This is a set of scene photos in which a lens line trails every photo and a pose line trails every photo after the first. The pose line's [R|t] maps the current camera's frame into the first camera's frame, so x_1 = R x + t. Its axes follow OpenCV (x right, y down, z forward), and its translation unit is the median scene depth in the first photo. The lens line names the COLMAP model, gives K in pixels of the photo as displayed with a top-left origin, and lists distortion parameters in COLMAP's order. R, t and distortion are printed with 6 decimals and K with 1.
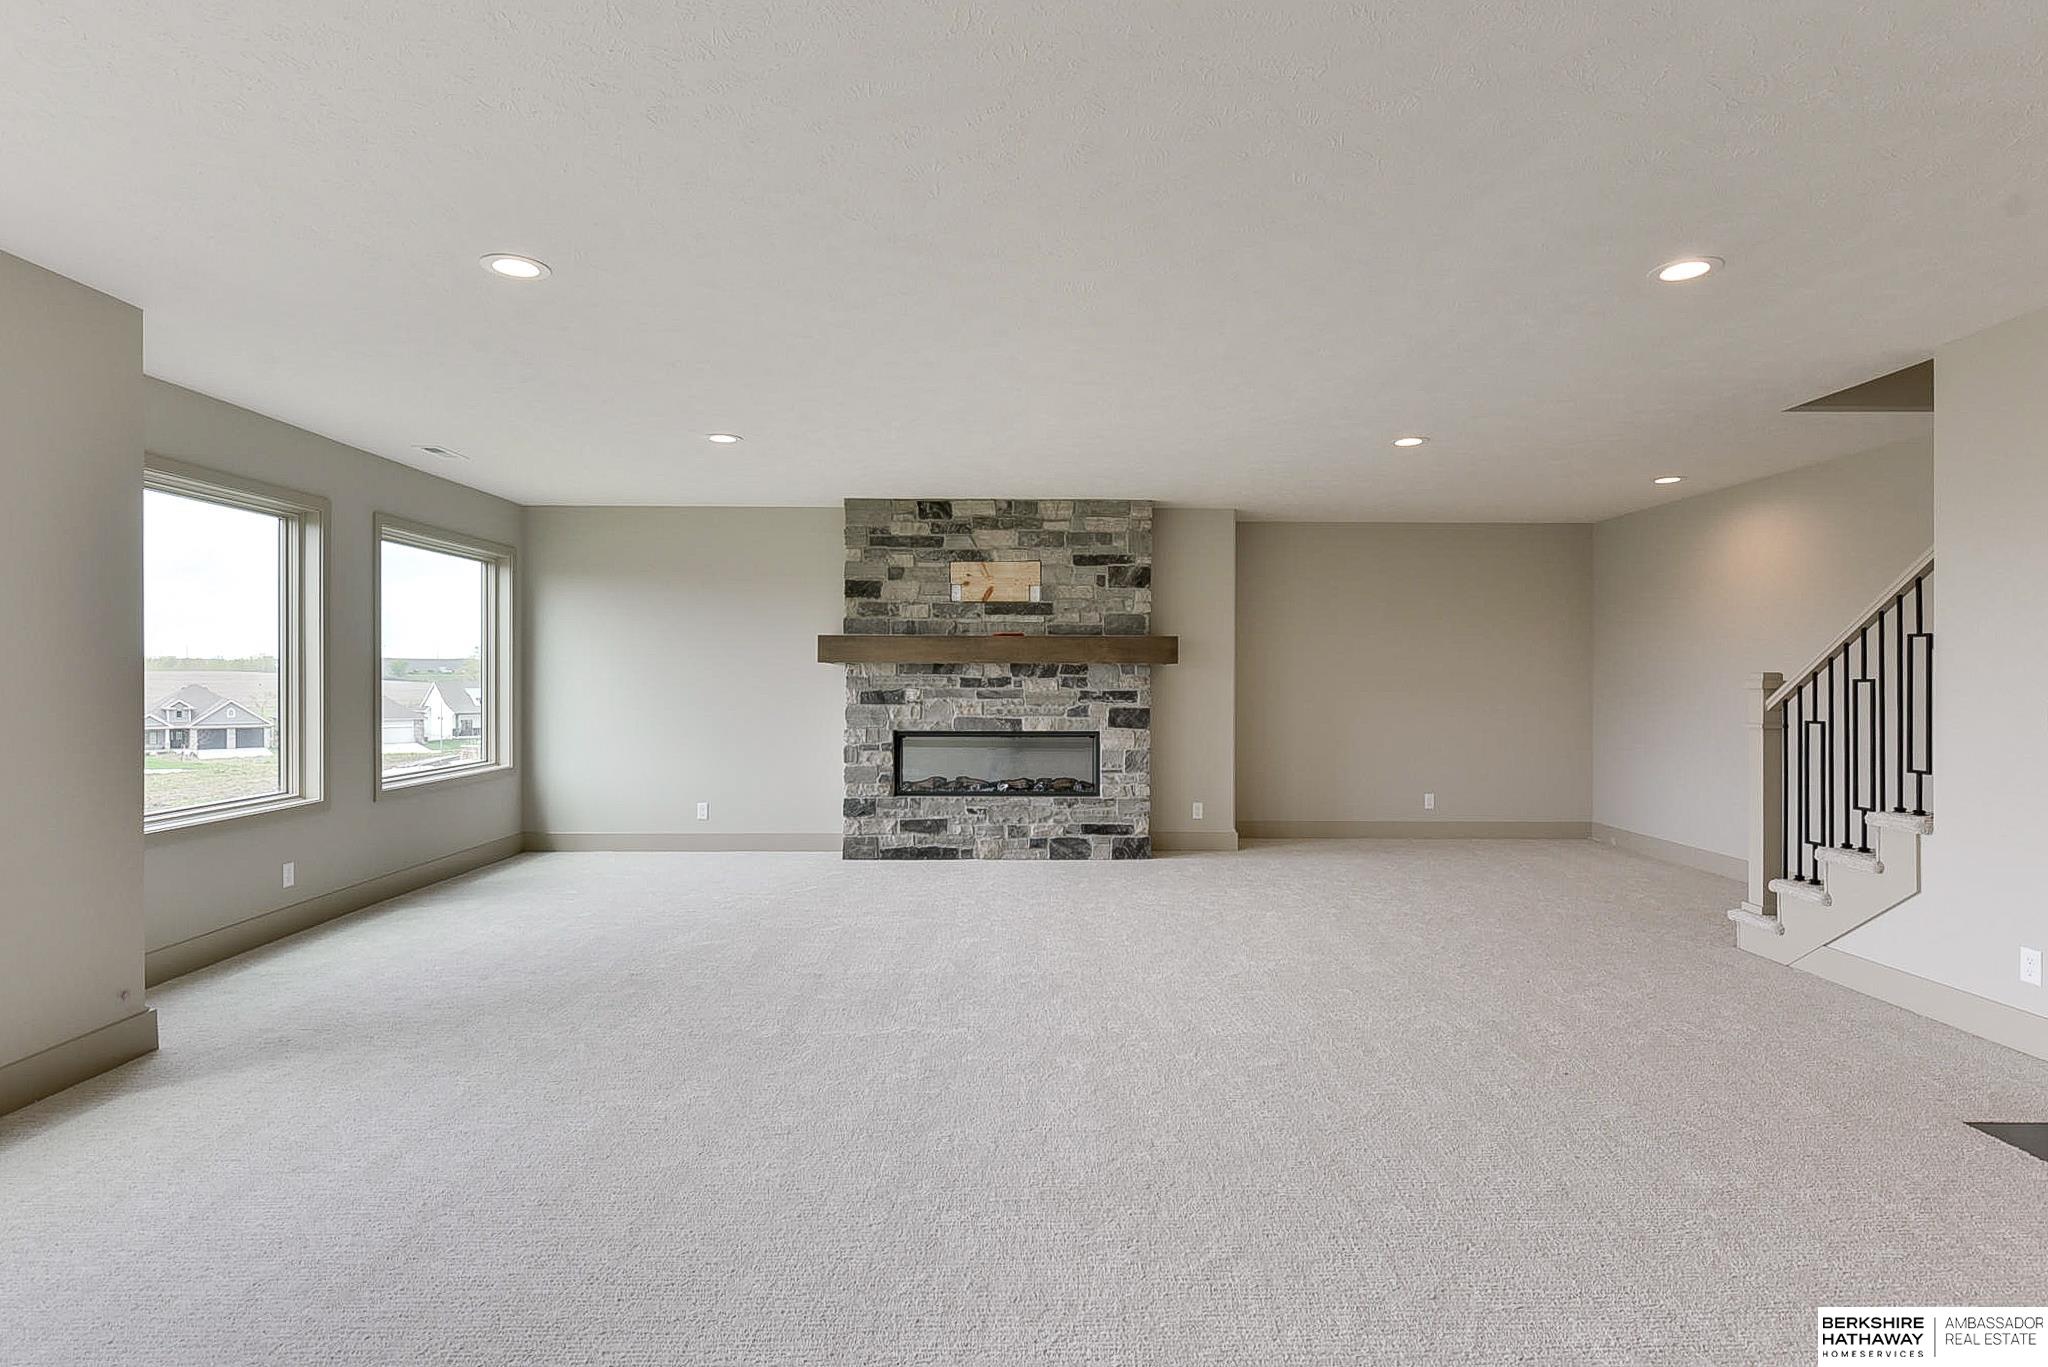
lens RADIAL K [[1012.9, 0, 1024.0], [0, 1012.9, 683.5], [0, 0, 1]] dist [0.001831, -0.000395]
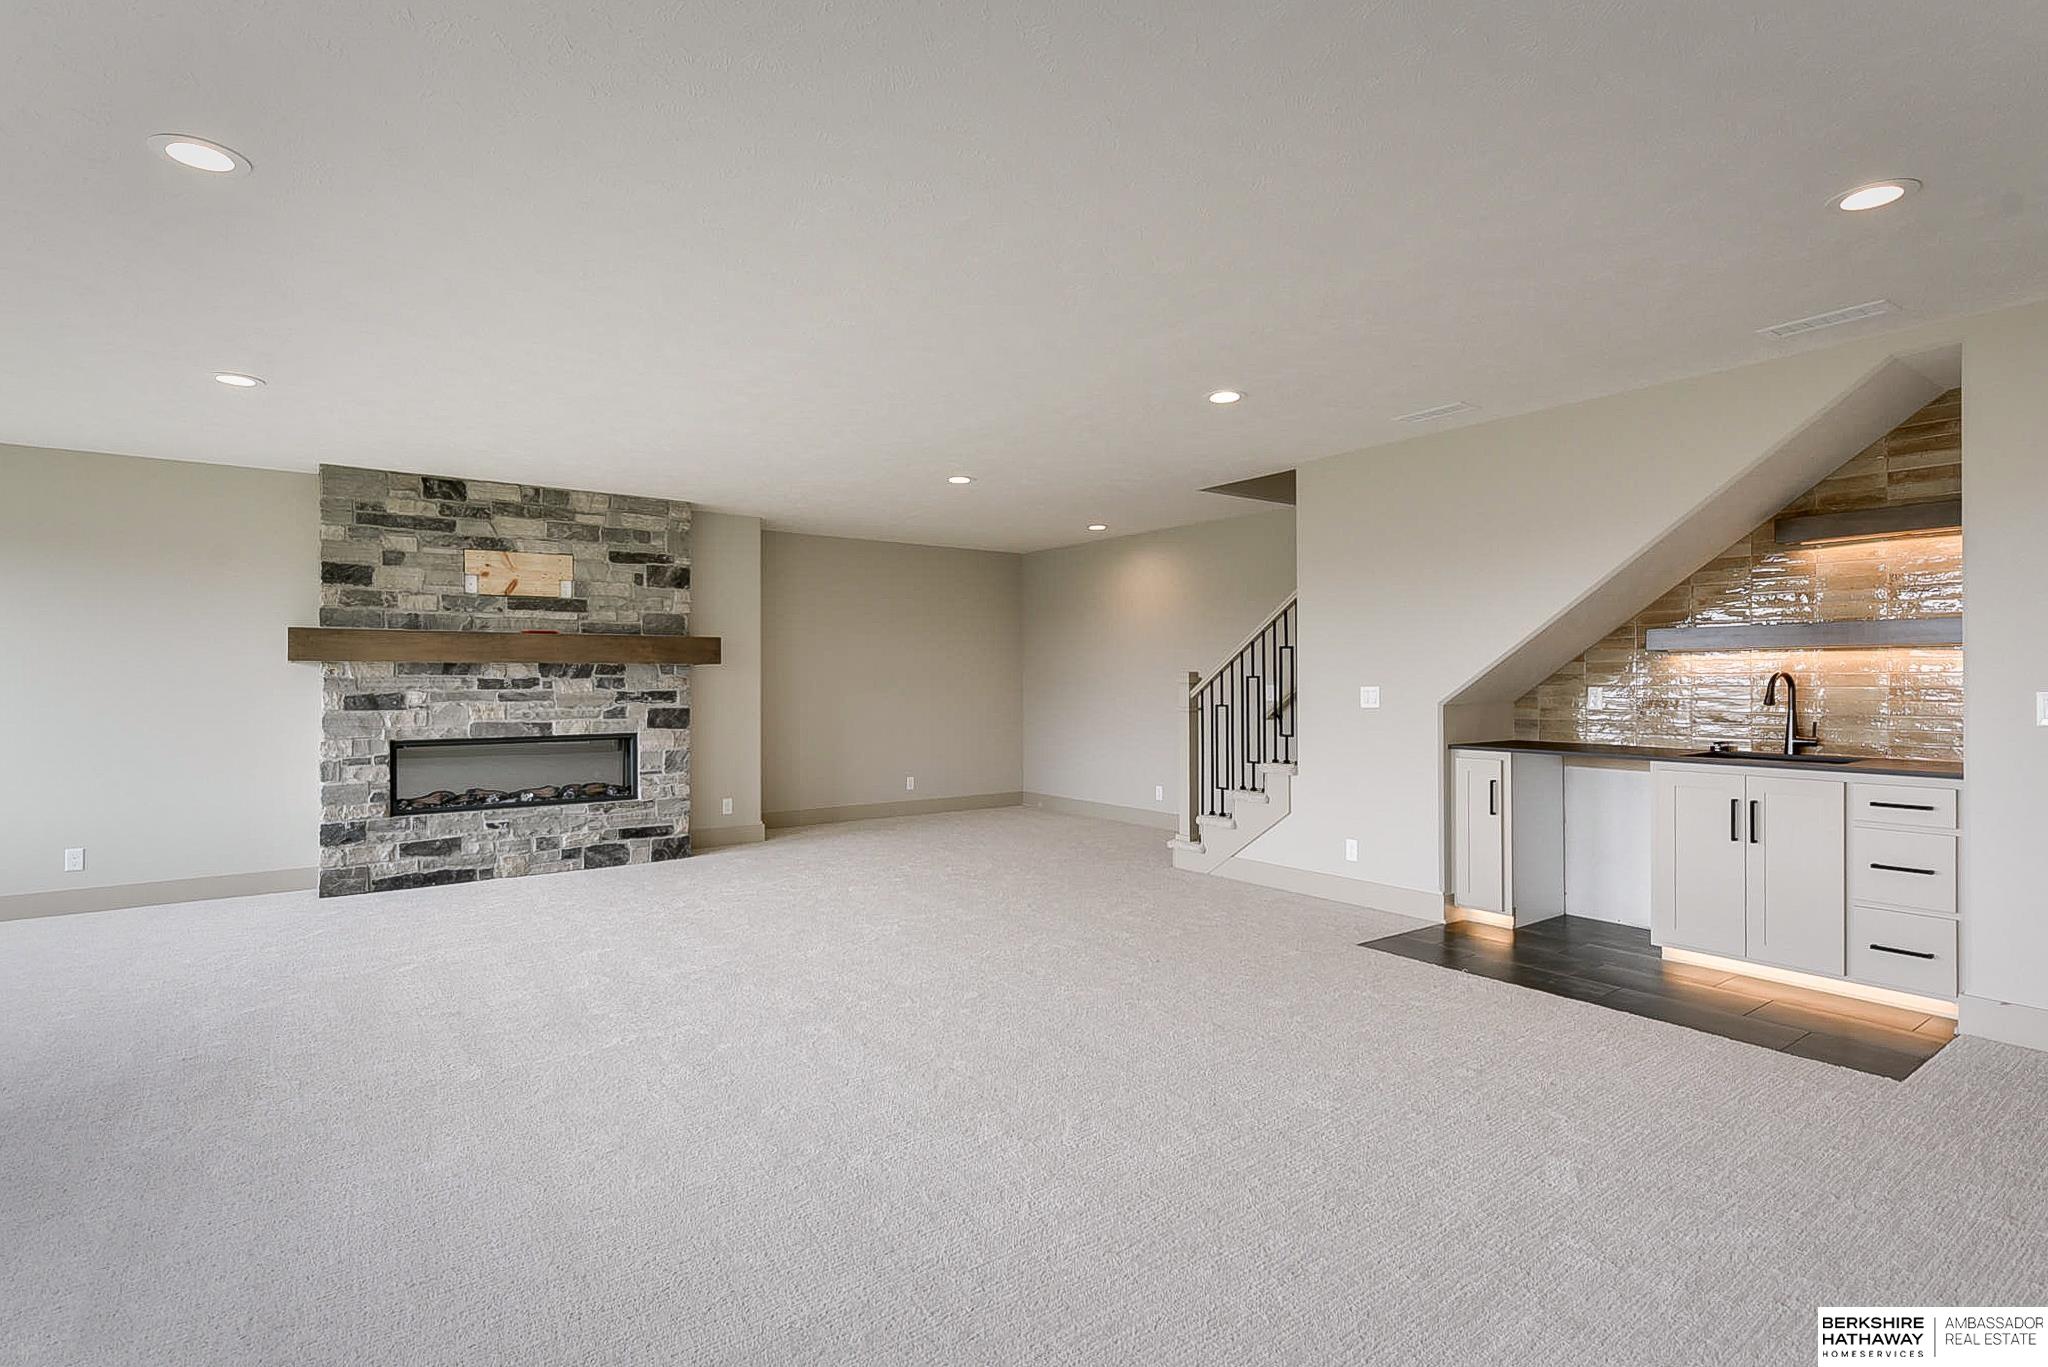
lens RADIAL K [[993.2, 0, 1018.0], [0, 993.2, 676.6], [0, 0, 1]] dist [0.000647, -0.000300]
pose [[0.812304, -0.003285, 0.583226, -0.187671], [0.008033, 0.999952, -0.005557, 0.001280], [-0.583180, 0.009199, 0.812291, 0.003519]]
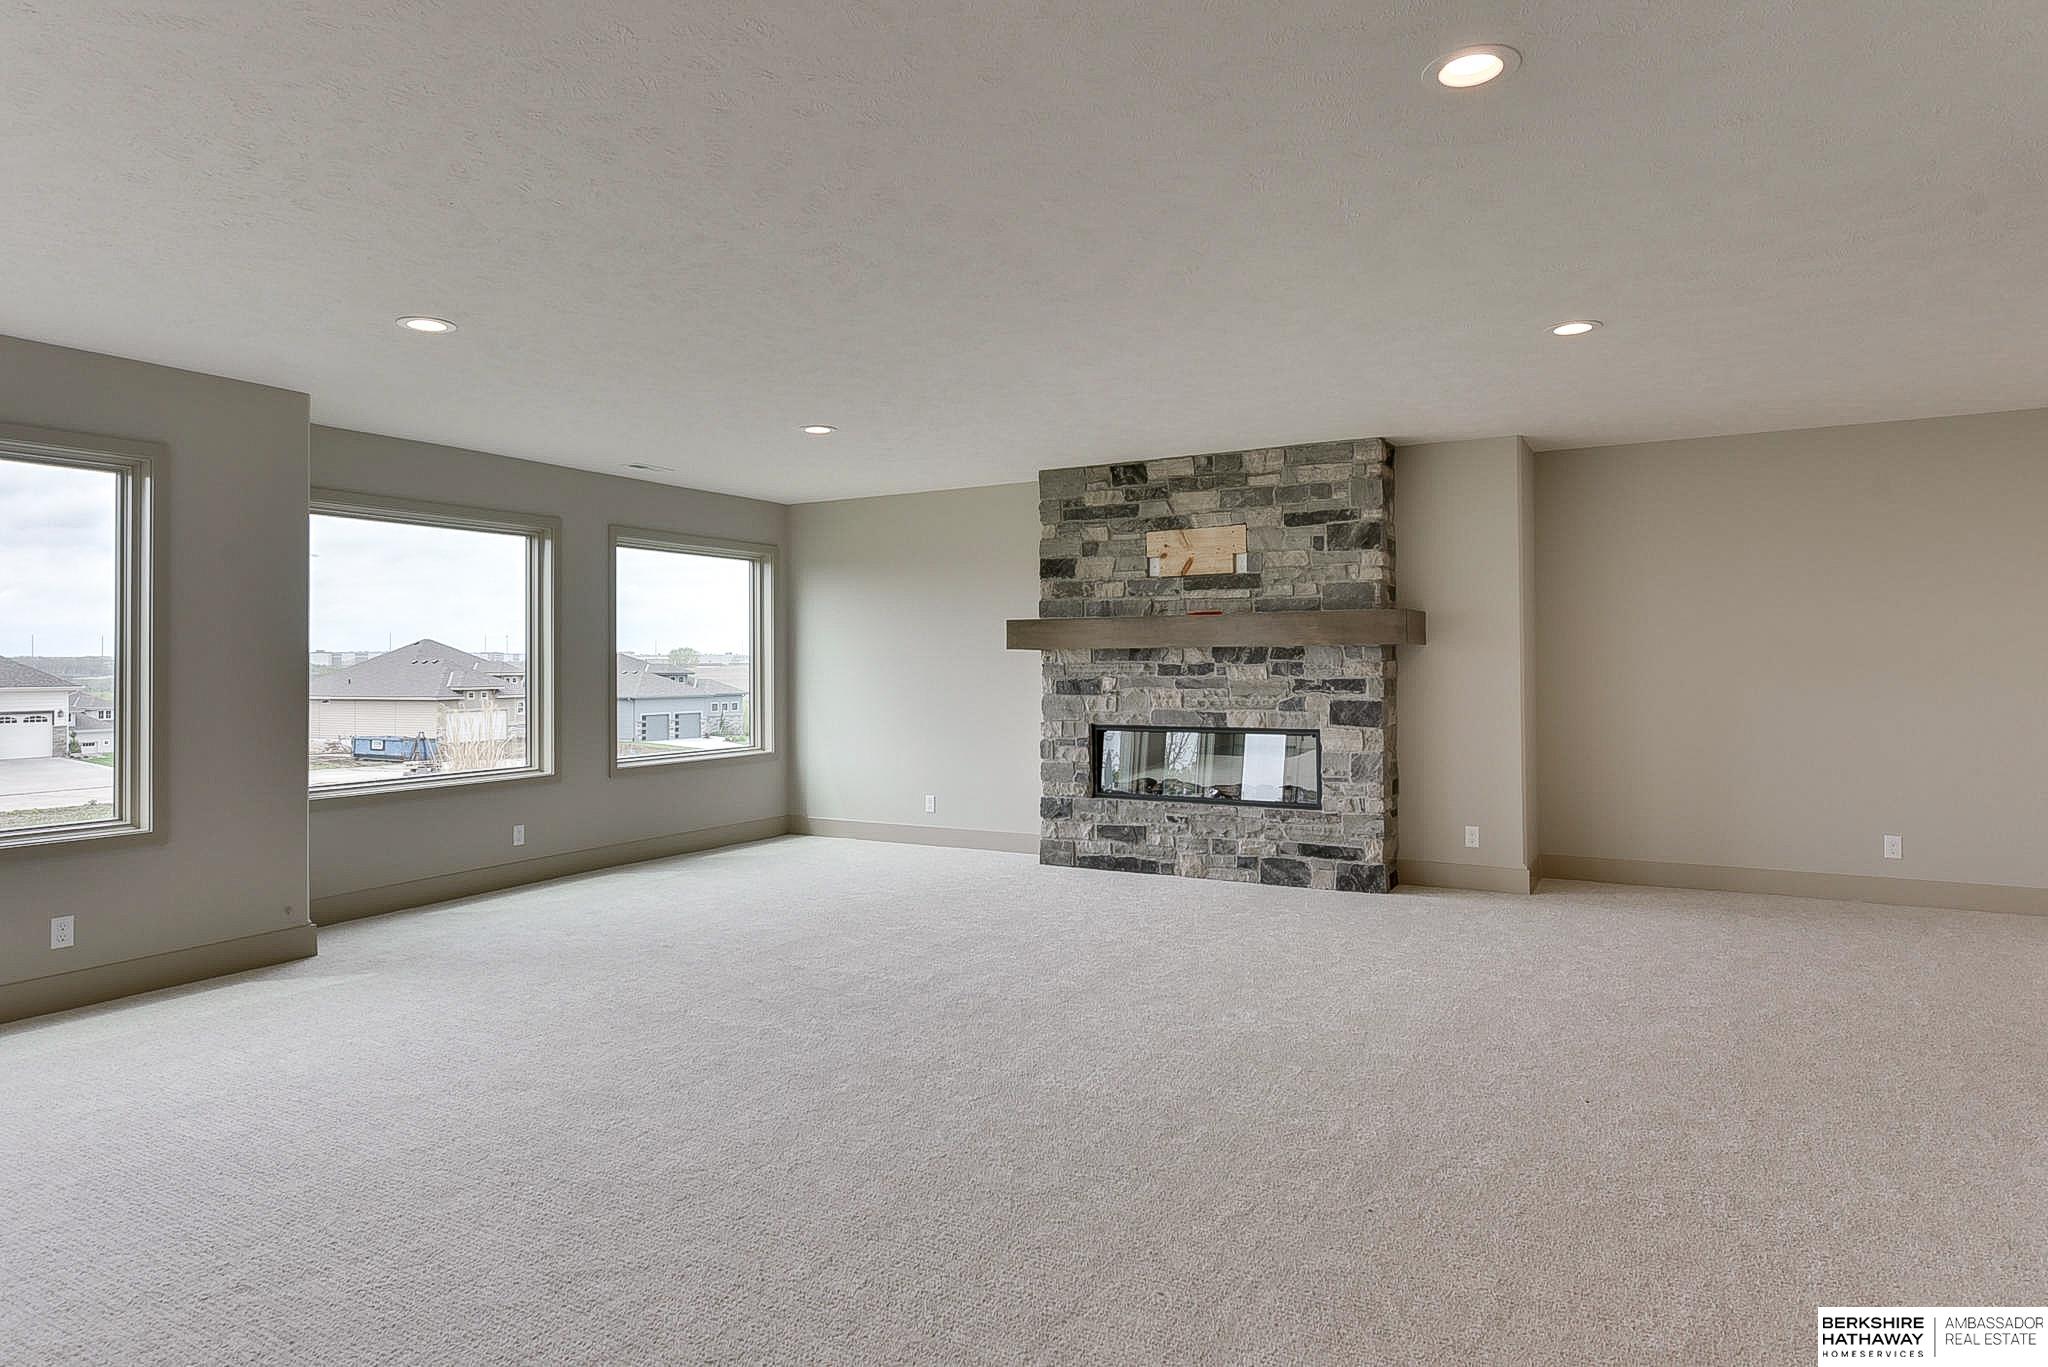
lens RADIAL K [[1176.3, 0, 1015.1], [0, 1176.3, 649.5], [0, 0, 1]] dist [0.004175, 0.000655]
pose [[0.864206, -0.015043, -0.502913, 0.338553], [0.005592, 0.999778, -0.020296, 0.001245], [0.503107, 0.014728, 0.864099, 0.066774]]
